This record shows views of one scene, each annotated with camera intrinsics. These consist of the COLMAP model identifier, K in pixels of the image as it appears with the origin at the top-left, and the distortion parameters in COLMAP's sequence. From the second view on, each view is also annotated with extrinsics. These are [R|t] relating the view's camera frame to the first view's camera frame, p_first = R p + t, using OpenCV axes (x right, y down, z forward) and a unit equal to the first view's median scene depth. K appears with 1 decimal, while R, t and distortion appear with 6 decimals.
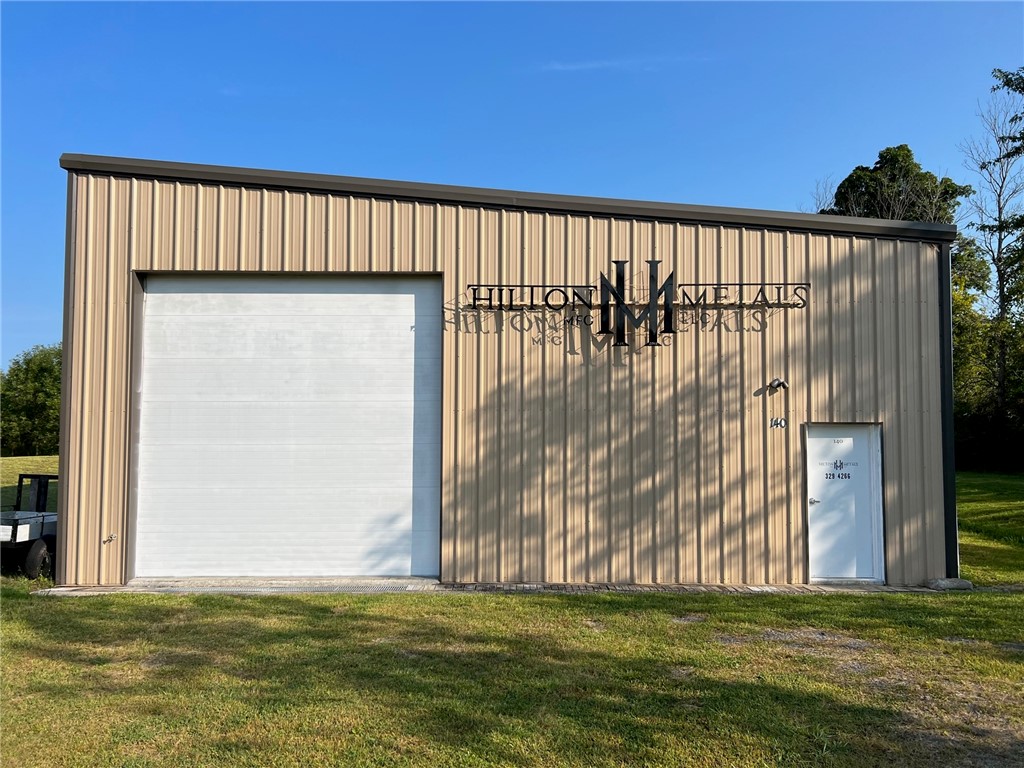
lens RADIAL K [[768.7, 0, 512.3], [0, 768.7, 385.6], [0, 0, 1]] dist [0.089072, -0.089518]
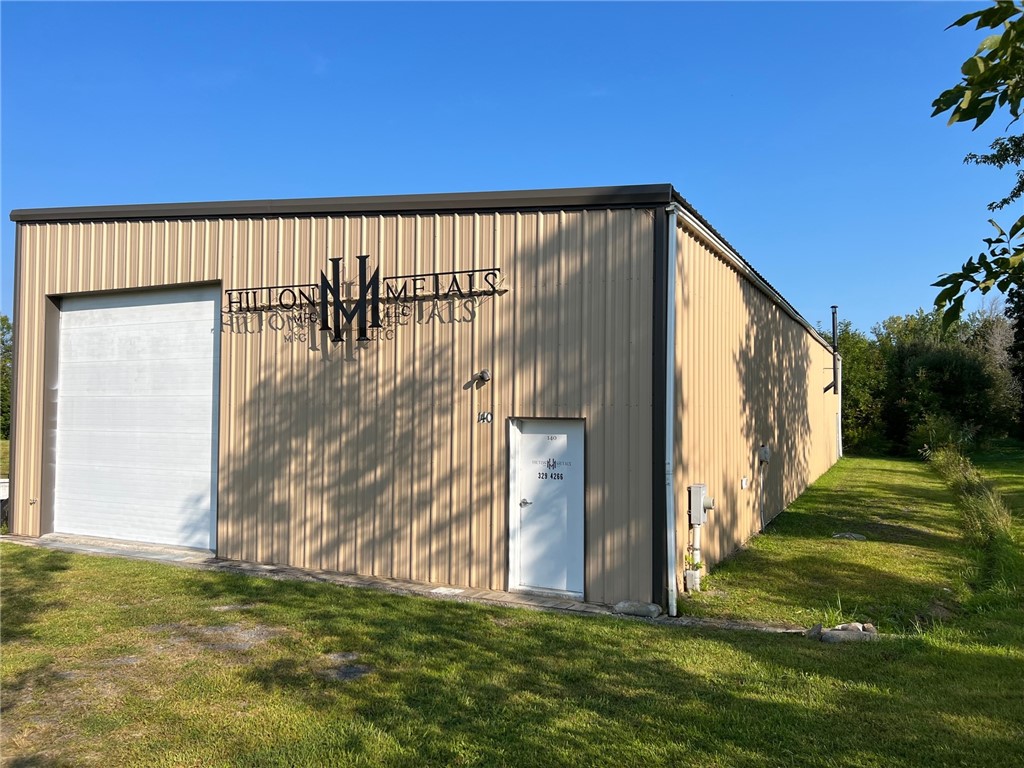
lens RADIAL K [[768.7, 0, 520.7], [0, 768.7, 379.7], [0, 0, 1]] dist [0.089072, -0.089518]
pose [[0.897164, -0.011630, -0.441545, 0.792545], [0.019804, 0.999707, 0.013909, -0.010383], [0.441254, -0.021223, 0.897131, 0.182712]]
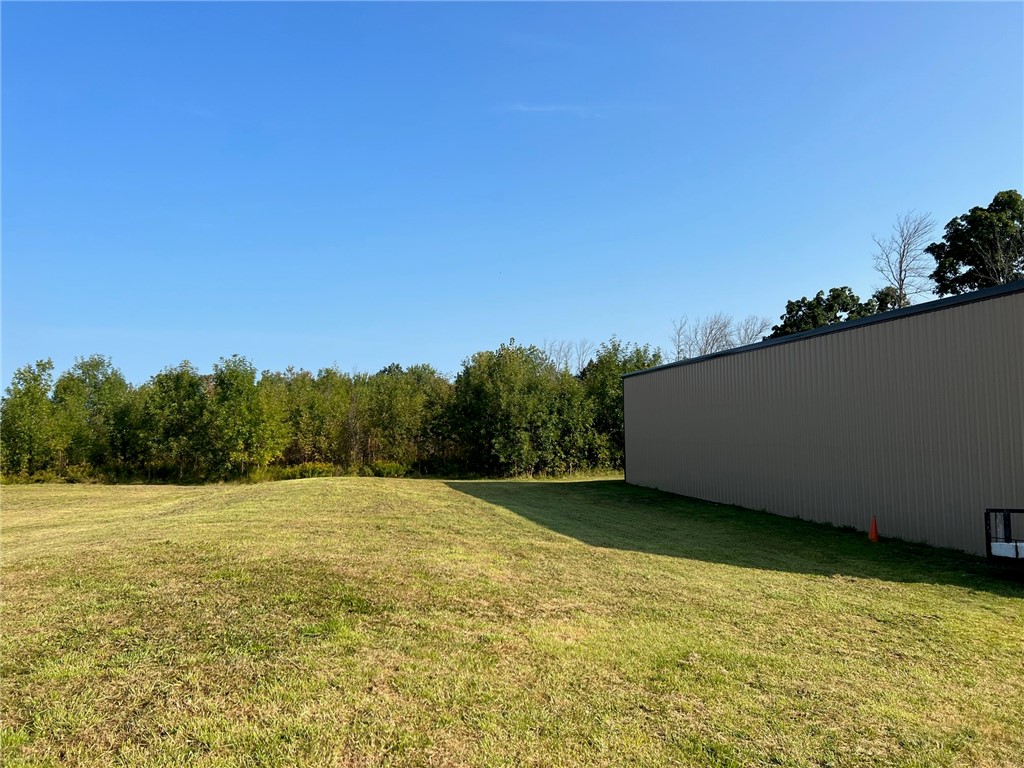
lens RADIAL K [[768.7, 0, 509.4], [0, 768.7, 376.8], [0, 0, 1]] dist [0.089072, -0.089518]
pose [[0.985450, 0.005982, 0.169860, -1.818804], [-0.003048, 0.999842, -0.017533, -0.062857], [-0.169938, 0.016760, 0.985312, 0.025928]]
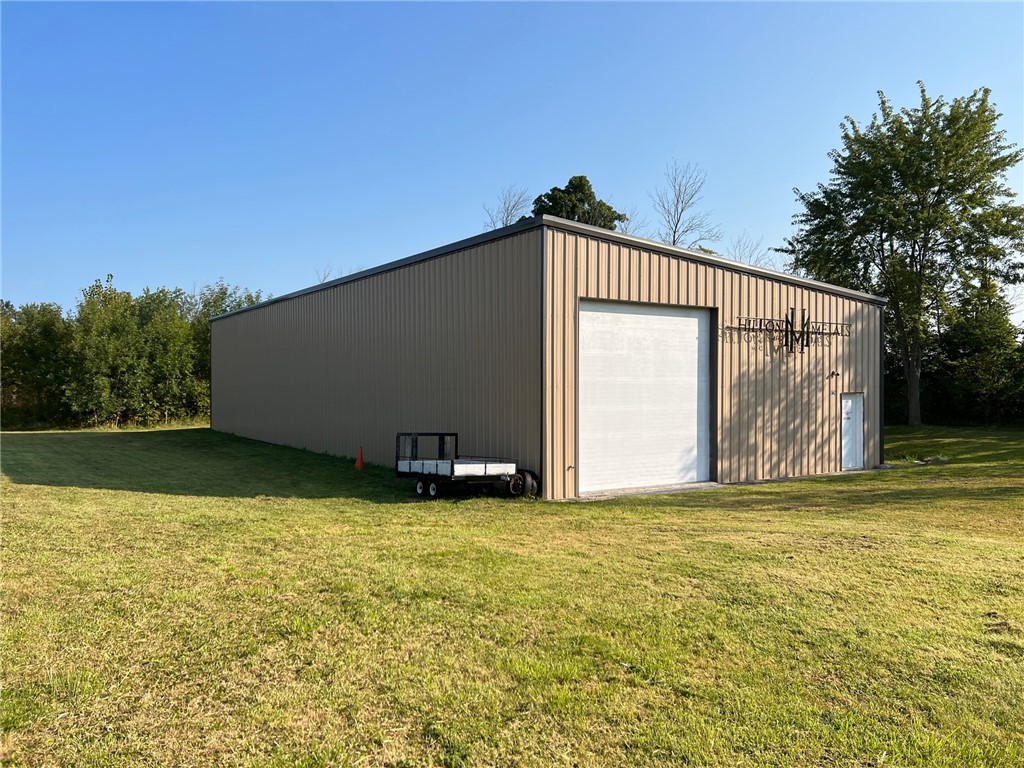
lens RADIAL K [[768.7, 0, 507.7], [0, 768.7, 379.6], [0, 0, 1]] dist [0.089072, -0.089518]
pose [[0.836640, 0.004158, 0.547737, -1.451362], [-0.030767, 0.998749, 0.039413, -0.039027], [-0.546888, -0.049827, 0.835722, -0.210701]]
